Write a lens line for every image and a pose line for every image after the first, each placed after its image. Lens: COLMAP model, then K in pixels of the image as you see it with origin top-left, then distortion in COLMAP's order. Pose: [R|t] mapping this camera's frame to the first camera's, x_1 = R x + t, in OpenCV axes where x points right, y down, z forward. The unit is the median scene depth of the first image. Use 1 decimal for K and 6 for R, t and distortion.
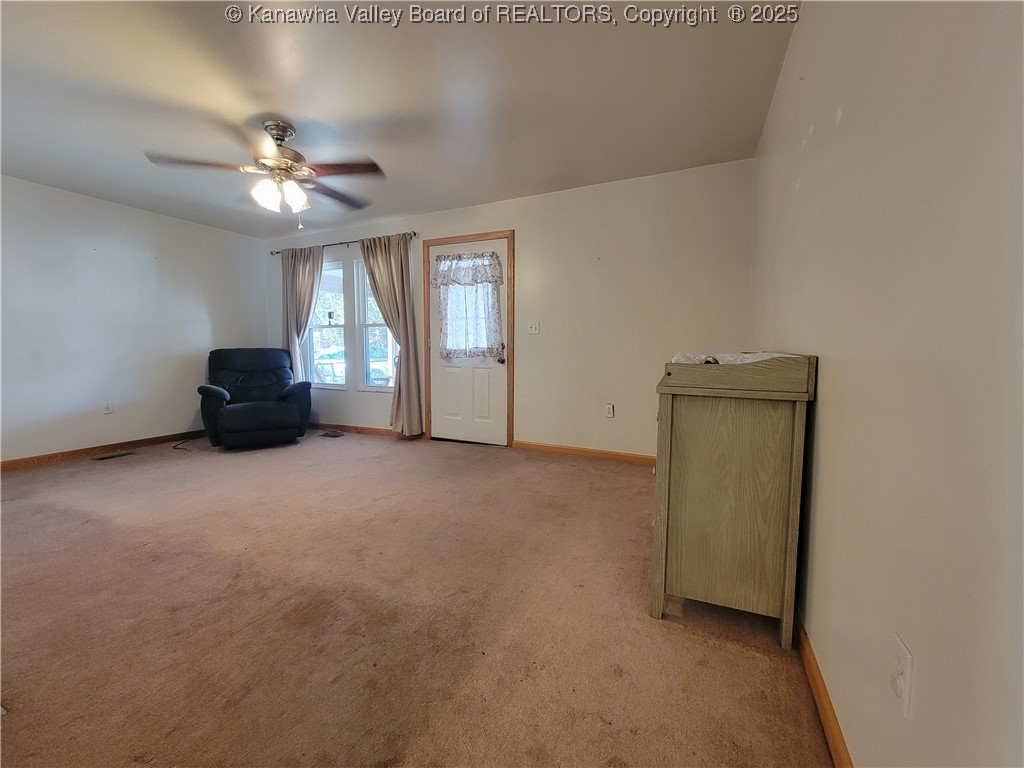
lens RADIAL K [[418.7, 0, 513.3], [0, 418.7, 370.8], [0, 0, 1]] dist [0.000409, 0.000145]
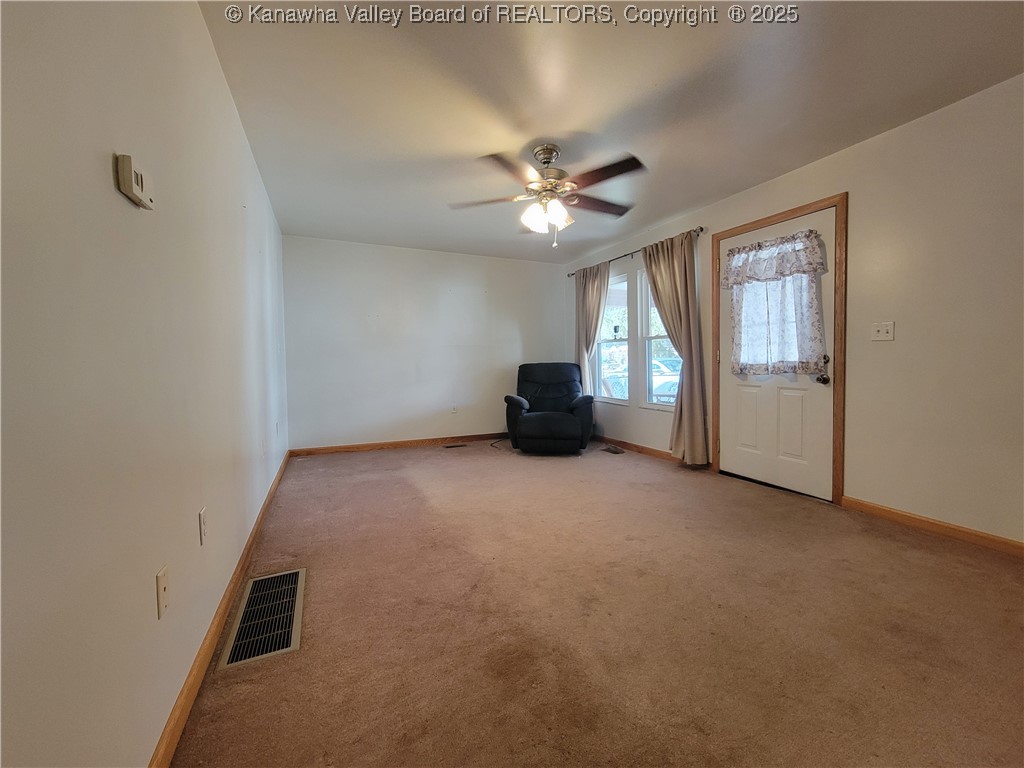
lens RADIAL K [[418.7, 0, 513.3], [0, 418.7, 370.8], [0, 0, 1]] dist [0.000409, 0.000145]
pose [[0.757202, 0.008338, -0.653127, 0.036128], [-0.027512, 0.999438, -0.019137, -0.010885], [0.652601, 0.032459, 0.757006, 0.113437]]
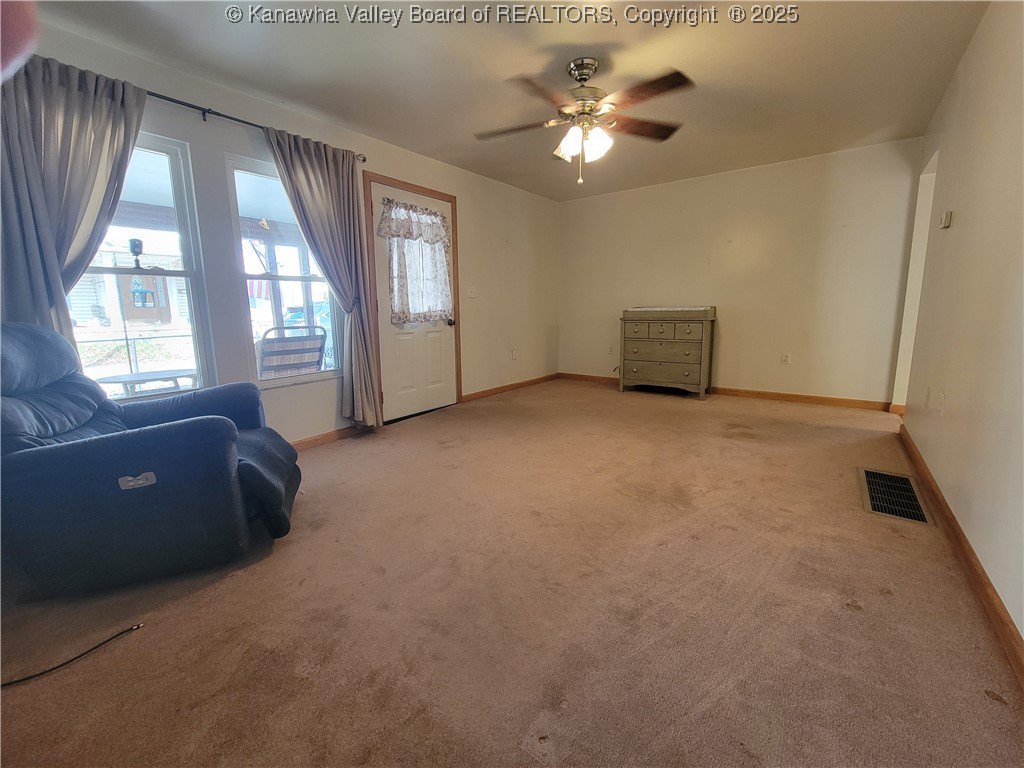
lens RADIAL K [[418.7, 0, 513.3], [0, 418.7, 370.8], [0, 0, 1]] dist [0.000409, 0.000145]
pose [[0.208006, -0.150819, 0.966430, -0.993966], [0.077747, 0.987464, 0.137369, -0.036723], [-0.975033, 0.046563, 0.217124, 0.615494]]
